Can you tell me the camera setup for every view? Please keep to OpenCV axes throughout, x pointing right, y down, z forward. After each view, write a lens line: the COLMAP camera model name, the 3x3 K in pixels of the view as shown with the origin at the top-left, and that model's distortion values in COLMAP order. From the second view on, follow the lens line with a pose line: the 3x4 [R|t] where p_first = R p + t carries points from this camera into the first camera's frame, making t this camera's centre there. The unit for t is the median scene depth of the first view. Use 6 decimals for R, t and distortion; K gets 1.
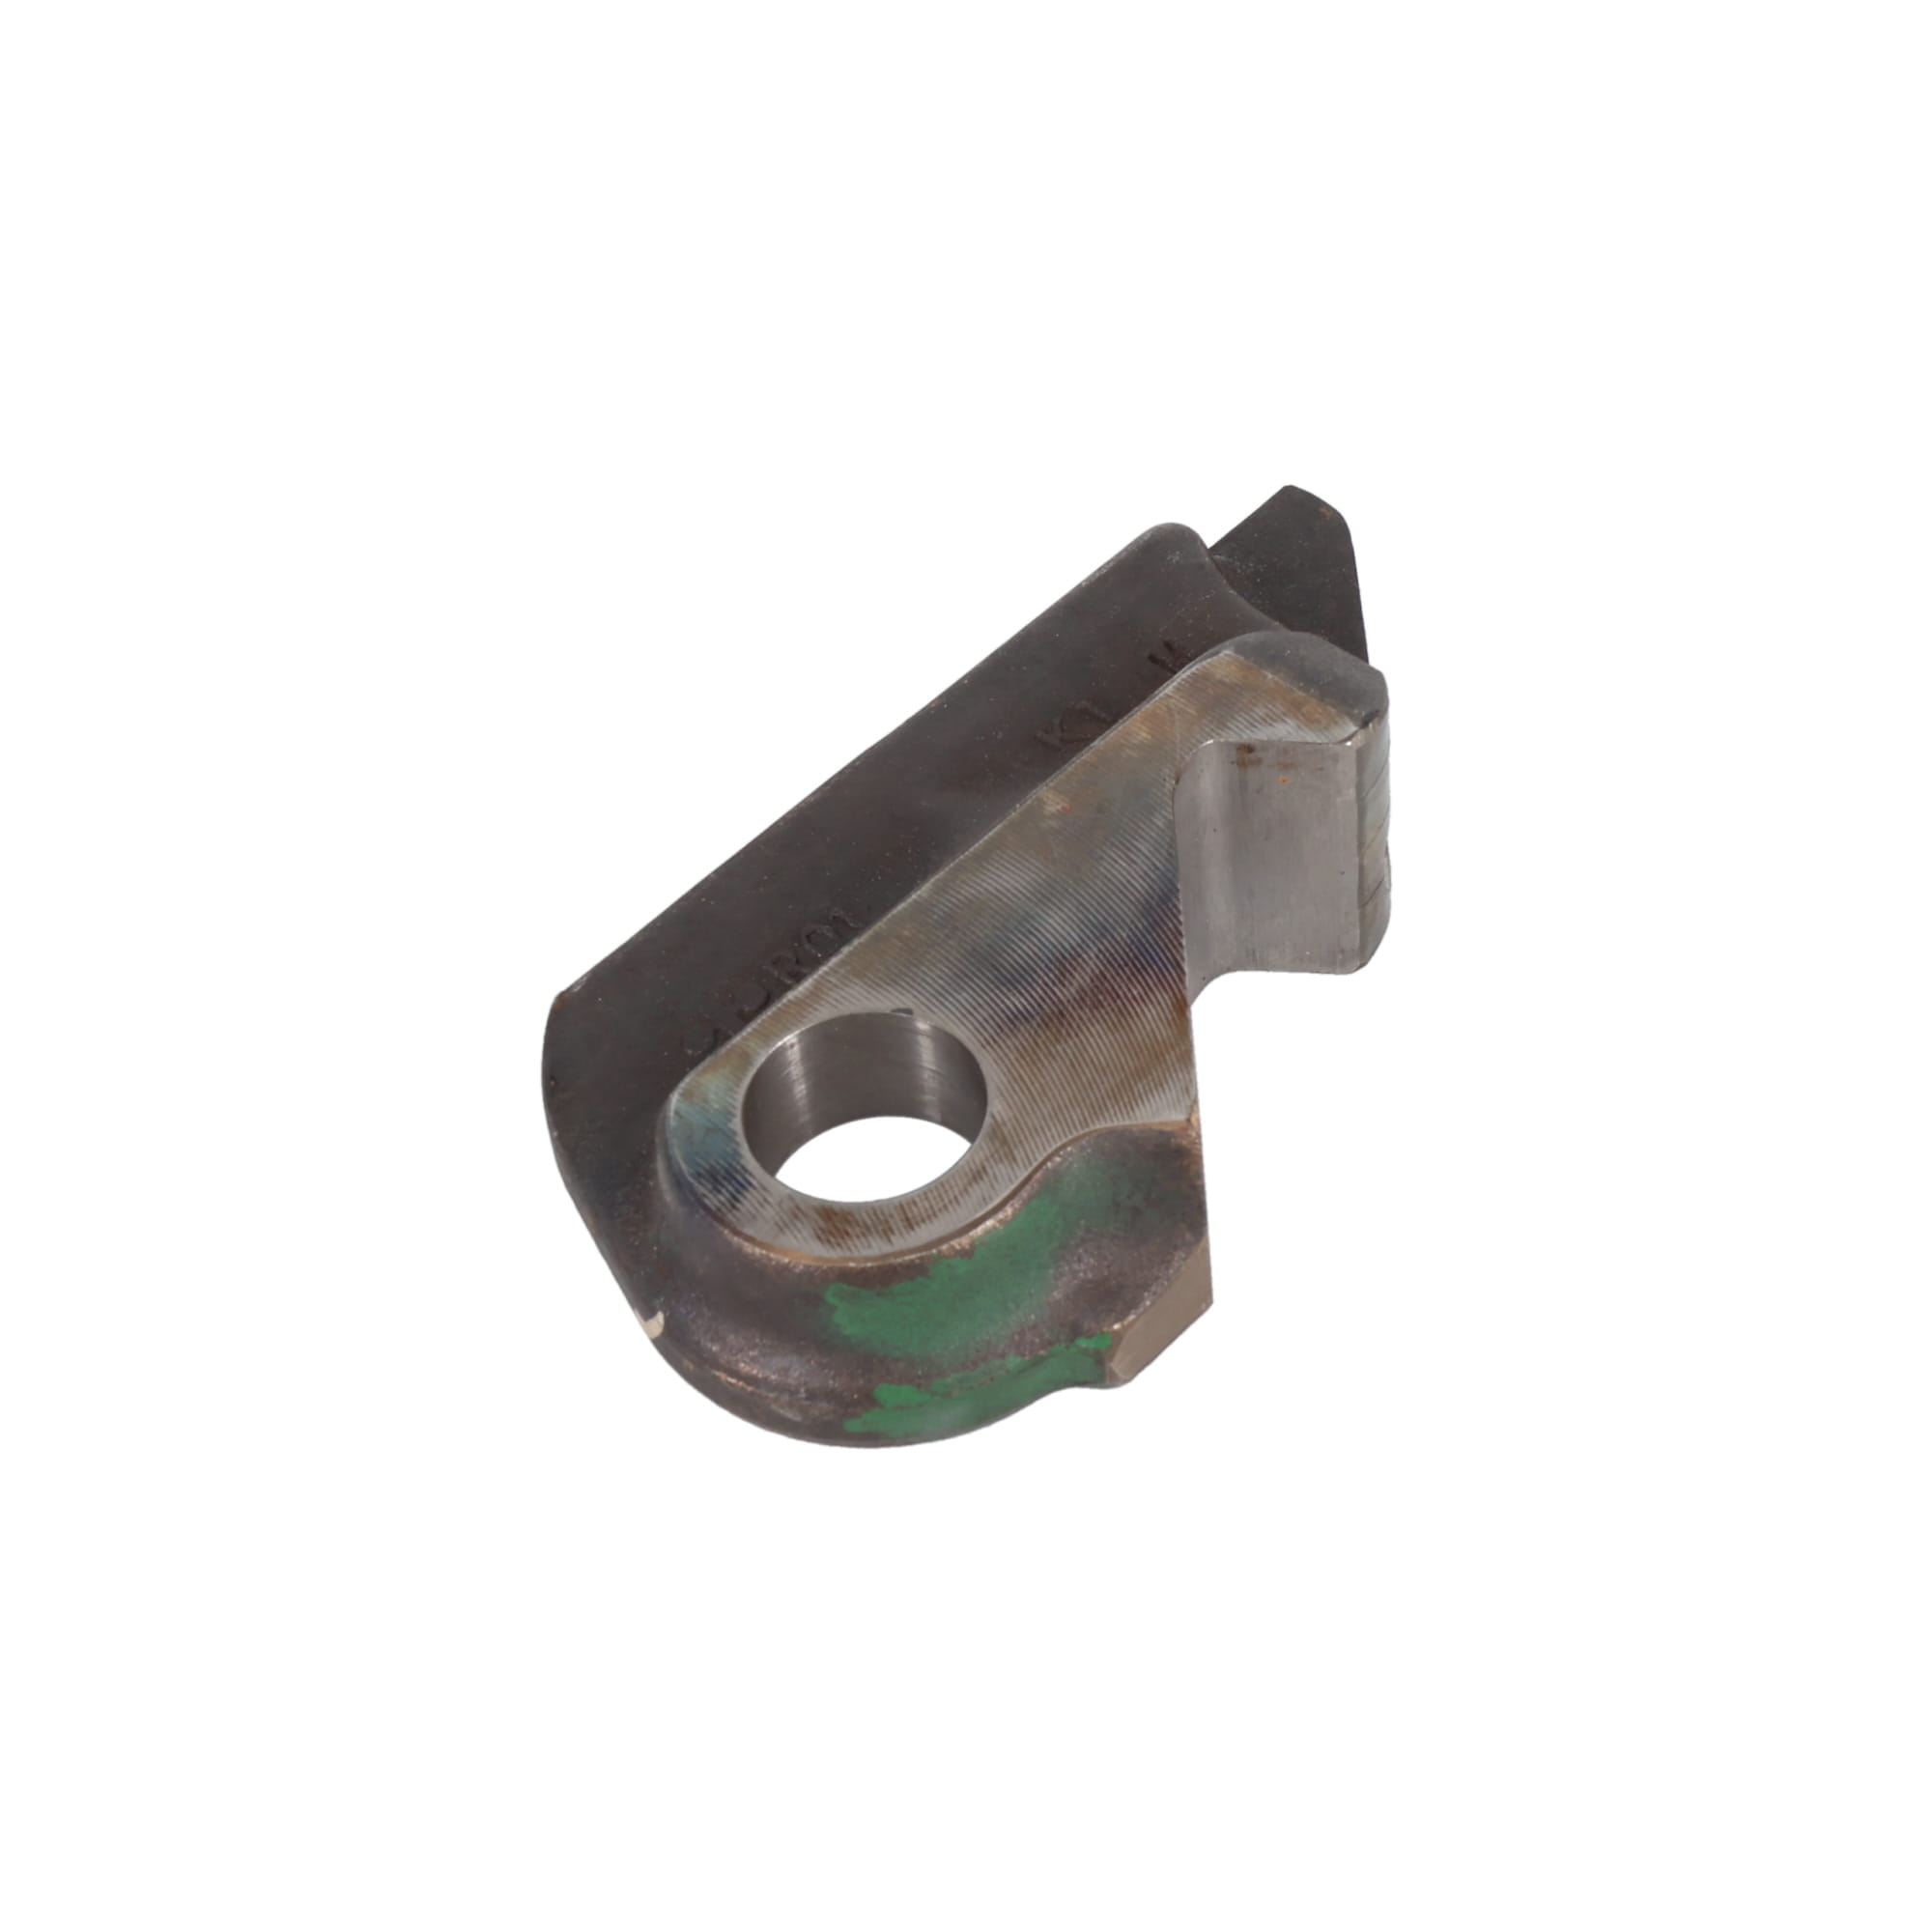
lens RADIAL K [[4374.4, 0, 966.8], [0, 4374.4, 964.8], [0, 0, 1]] dist [-0.387619, 0.000000]
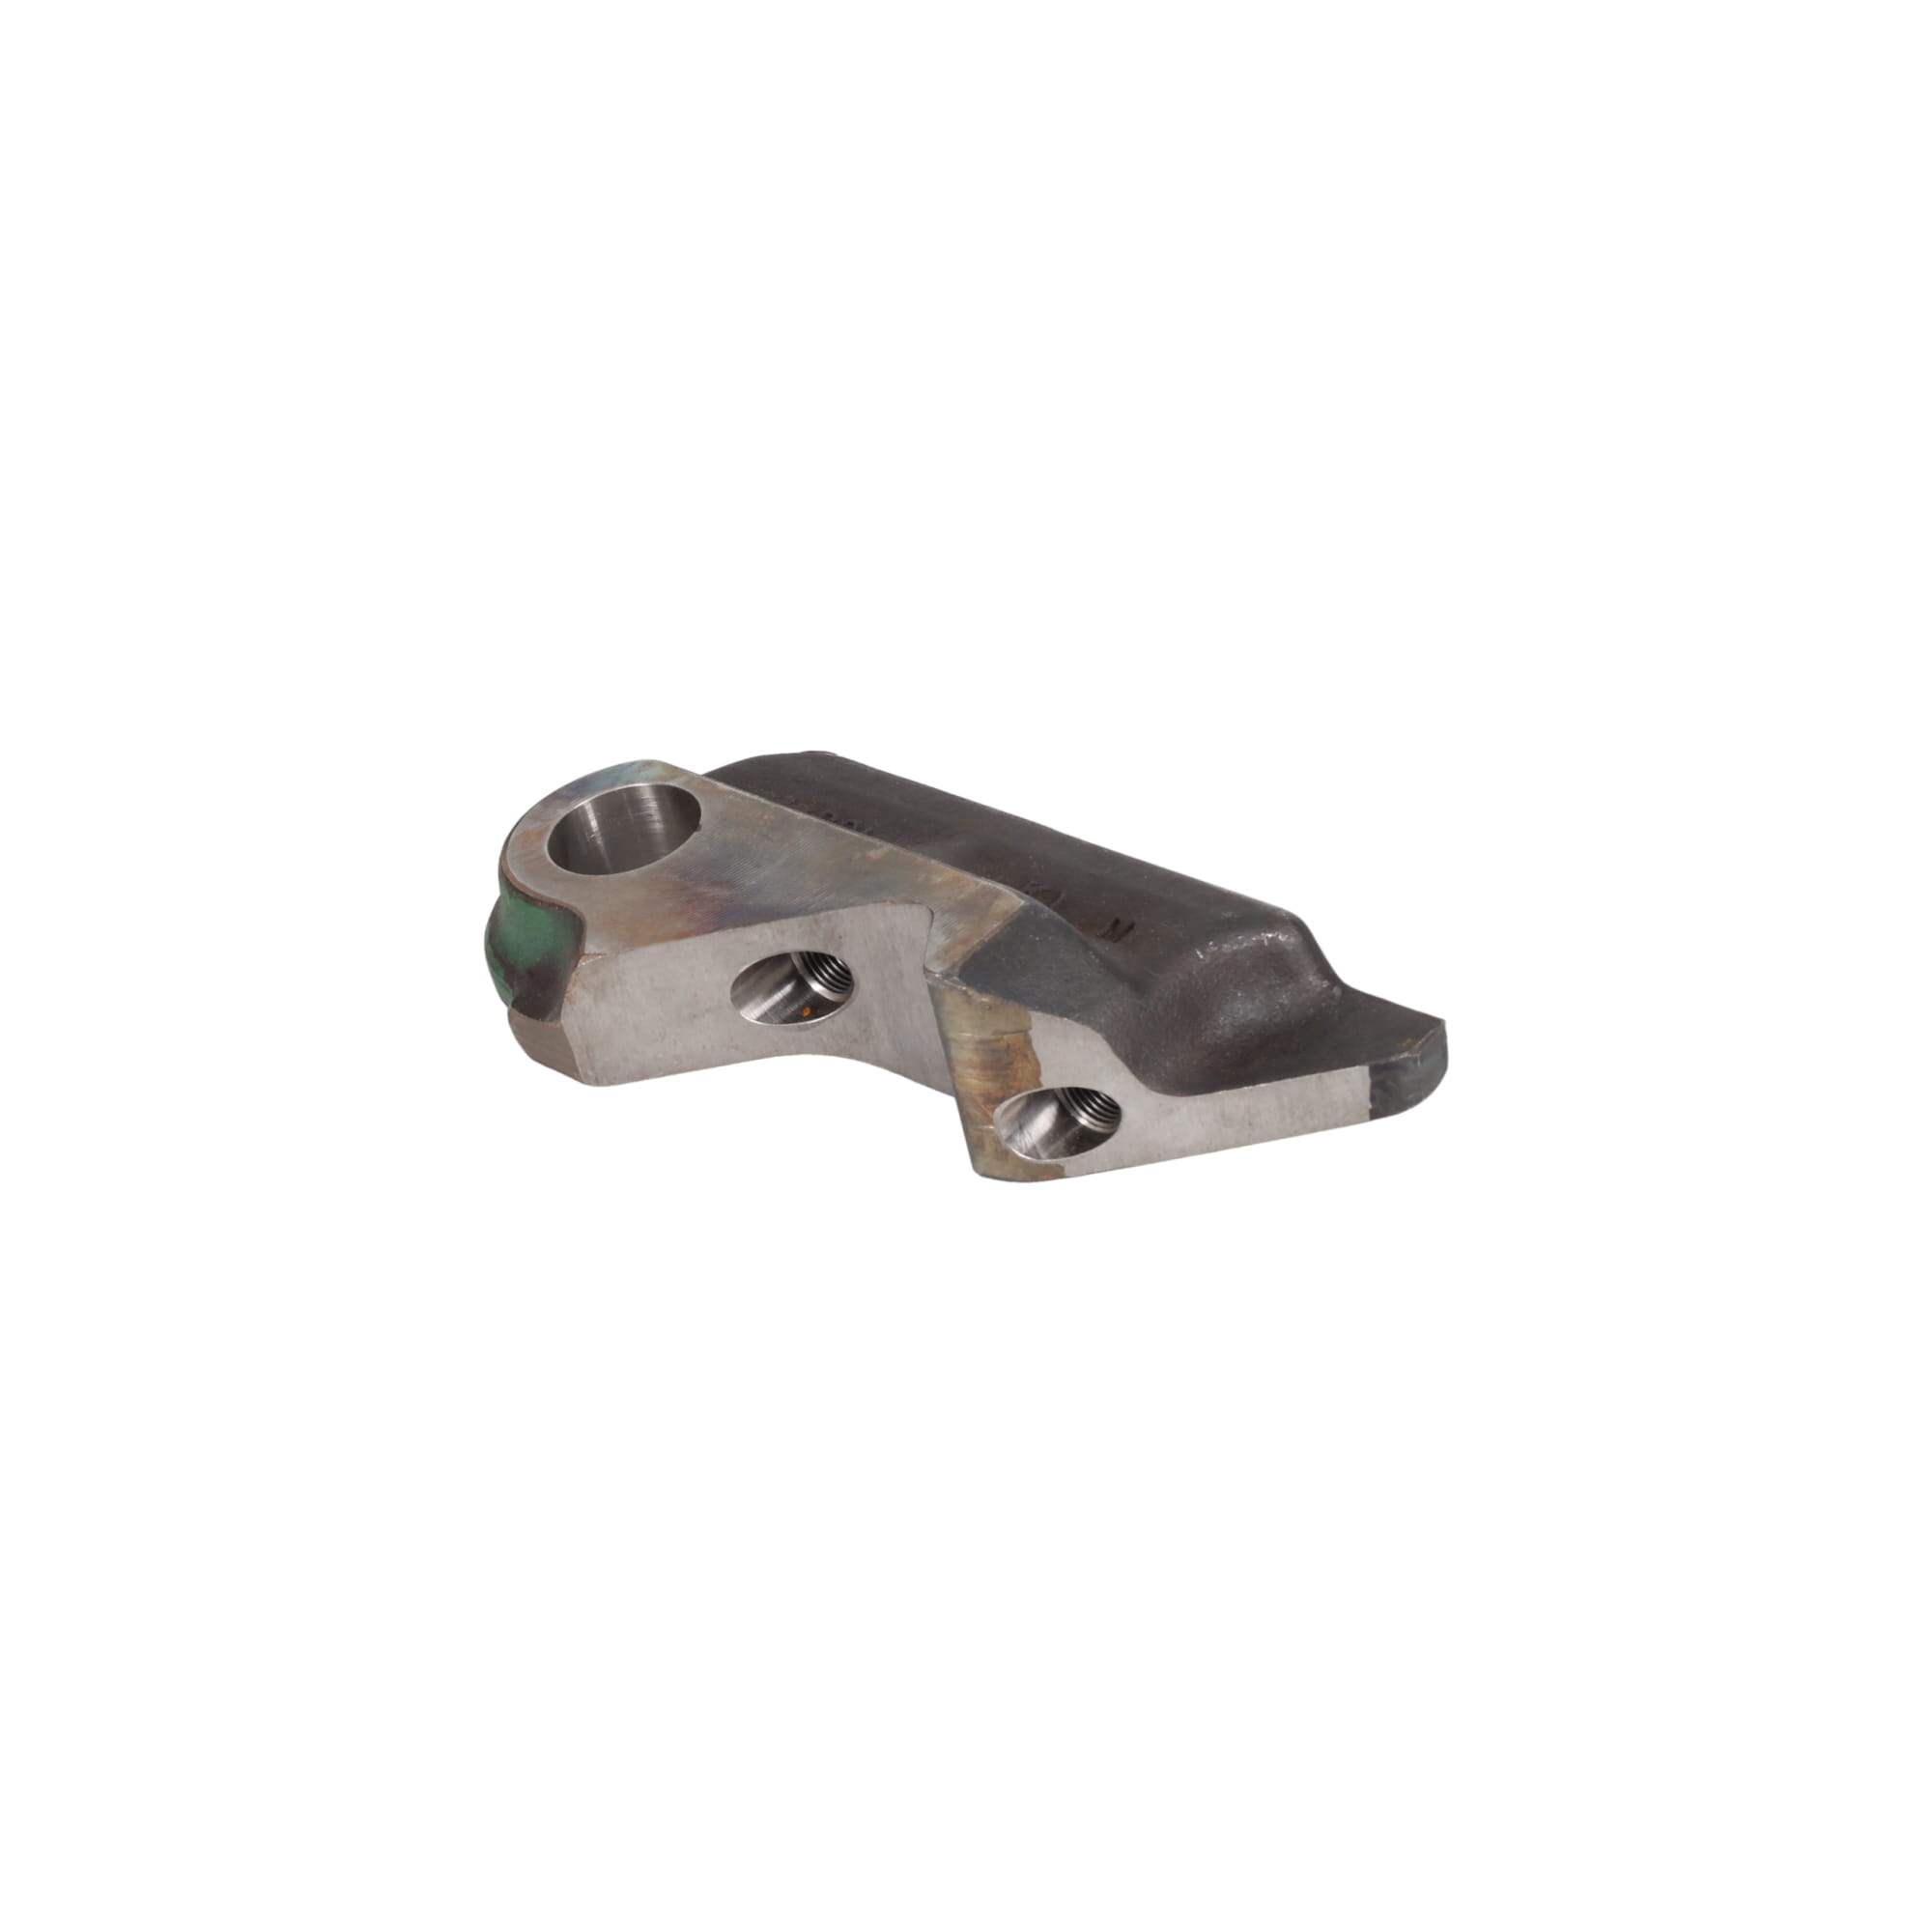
lens RADIAL K [[3094.6, 0, 957.6], [0, 3094.6, 966.9], [0, 0, 1]] dist [-0.194259, 0.000000]
pose [[0.048585, 0.656871, -0.752436, 0.803142], [-0.611594, 0.615153, 0.497533, -0.531523], [0.789679, 0.436012, 0.431626, 0.610522]]
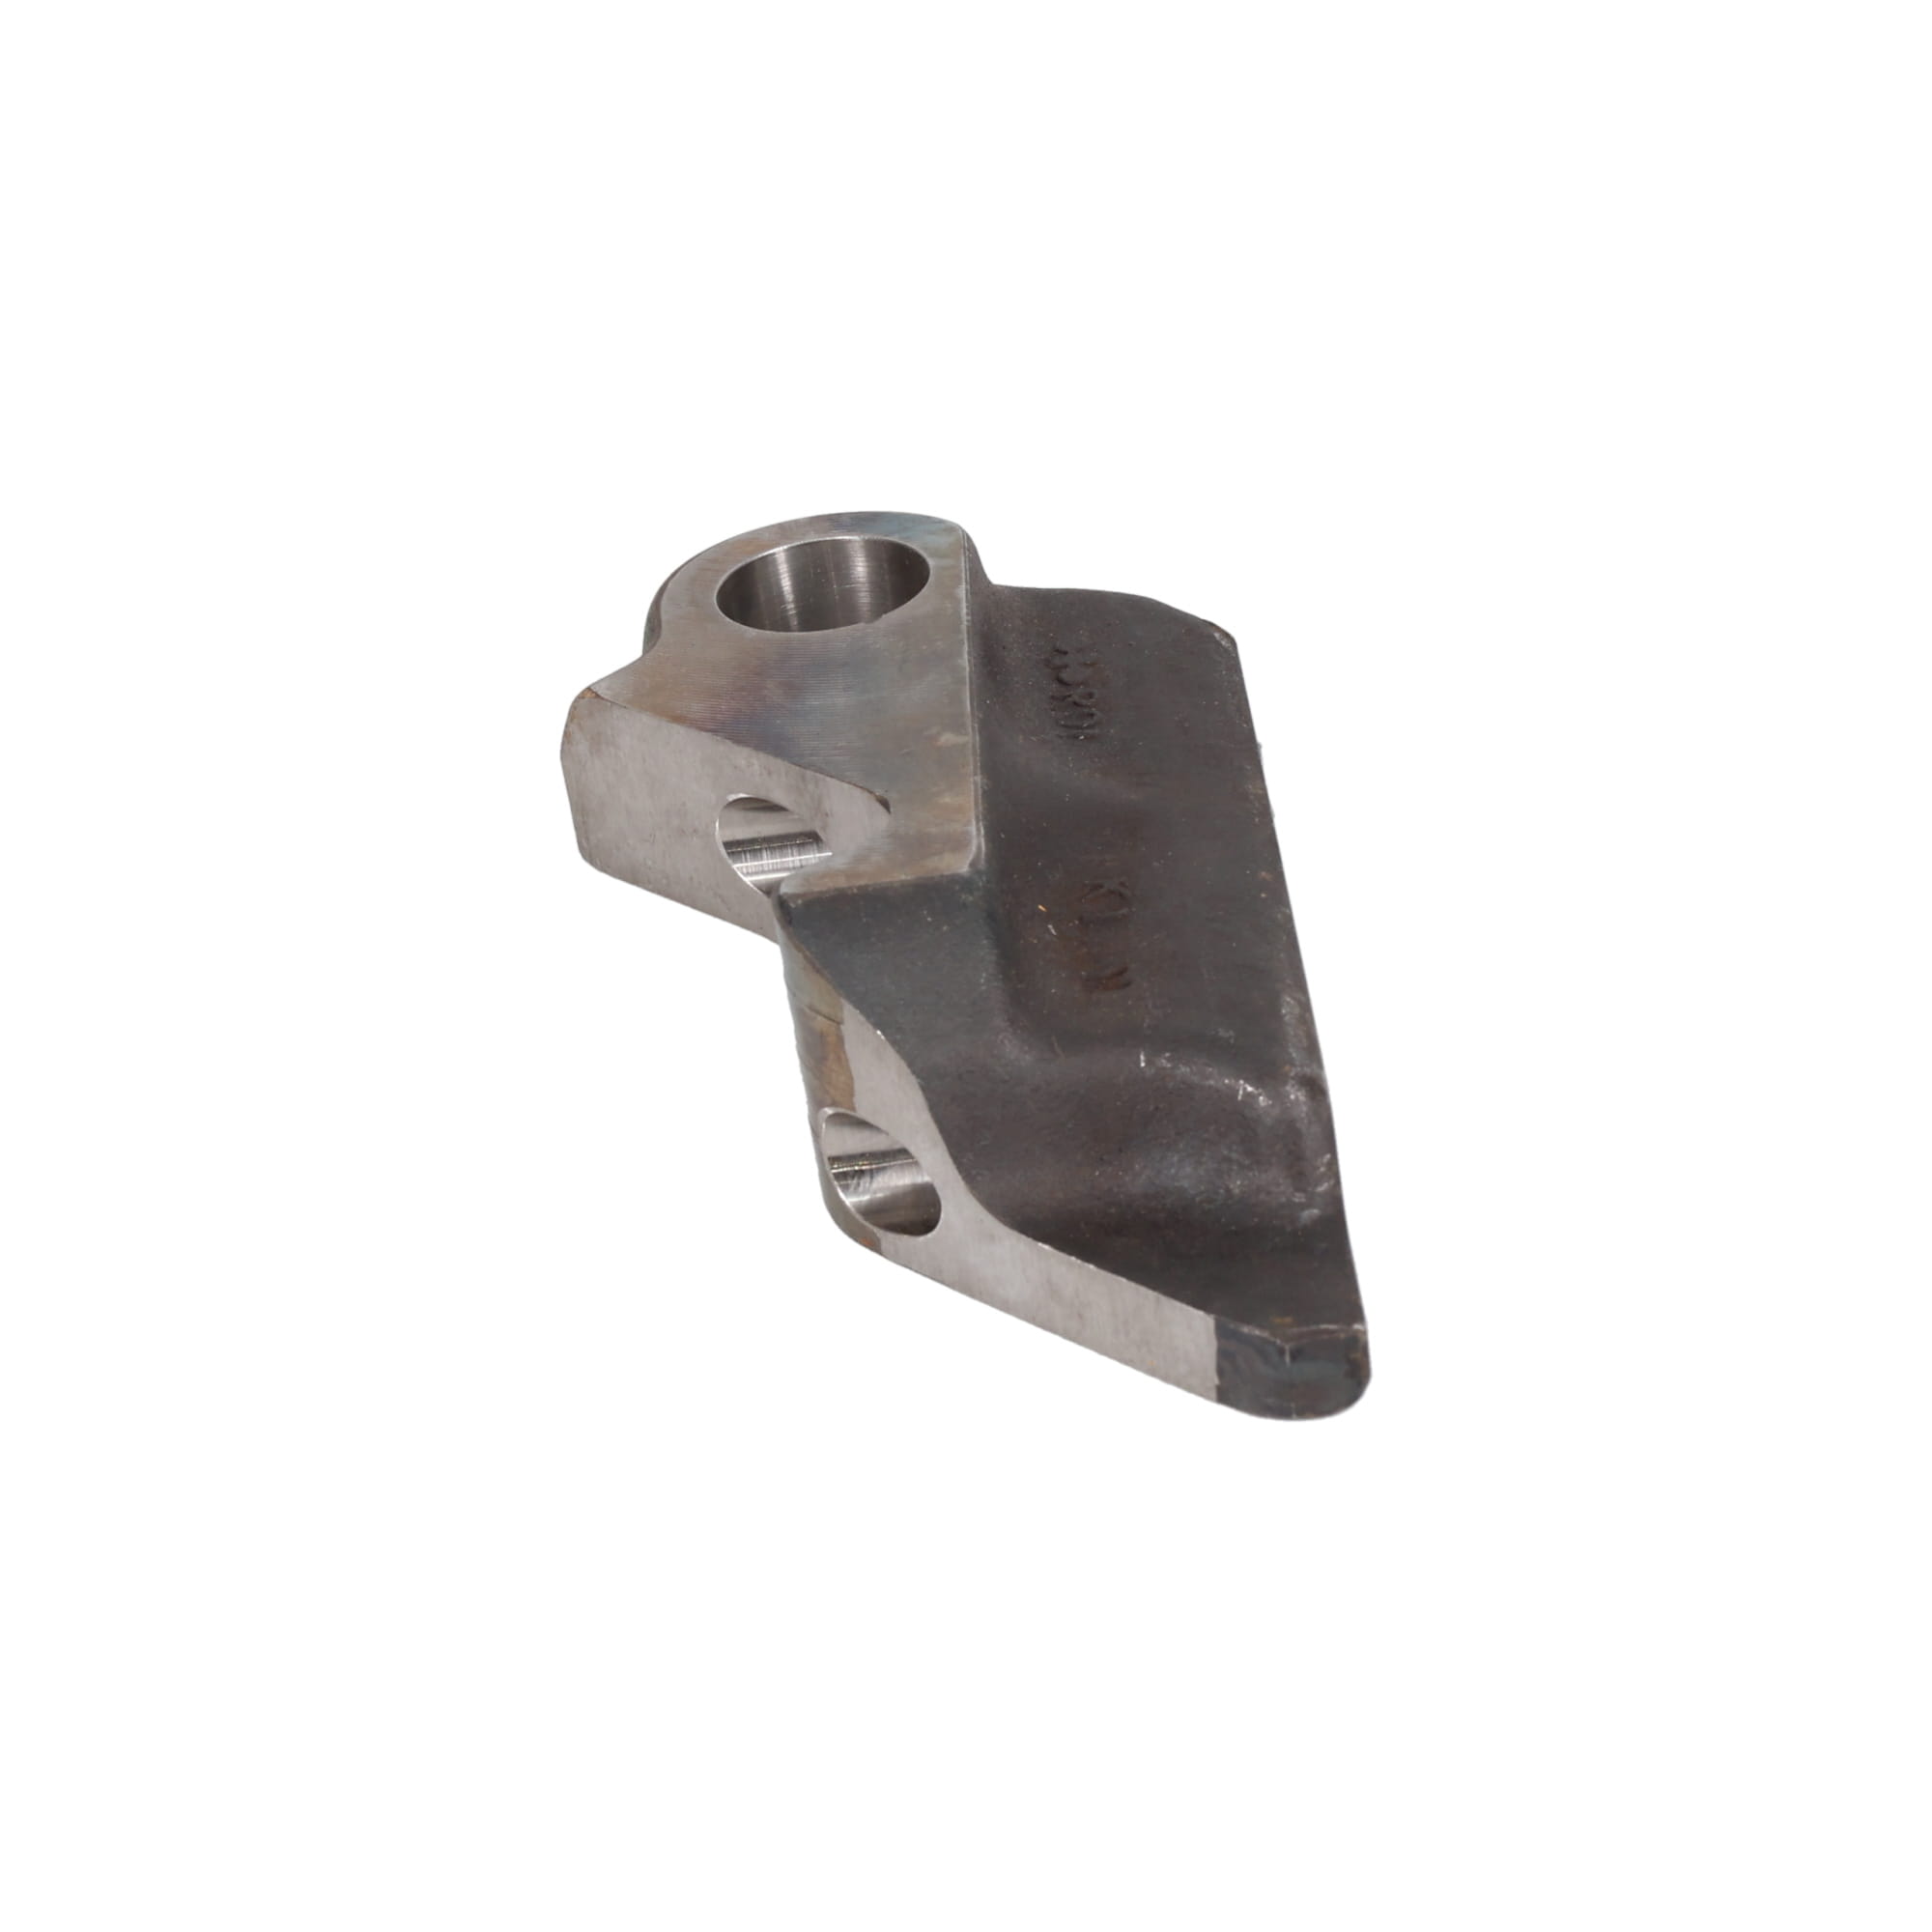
lens RADIAL K [[4374.4, 0, 968.5], [0, 4374.4, 964.6], [0, 0, 1]] dist [-0.387619, 0.000000]
pose [[-0.682782, 0.510649, -0.522538, 0.569322], [-0.407089, 0.327999, 0.852464, -0.879487], [0.606702, 0.794767, -0.016072, 1.068202]]
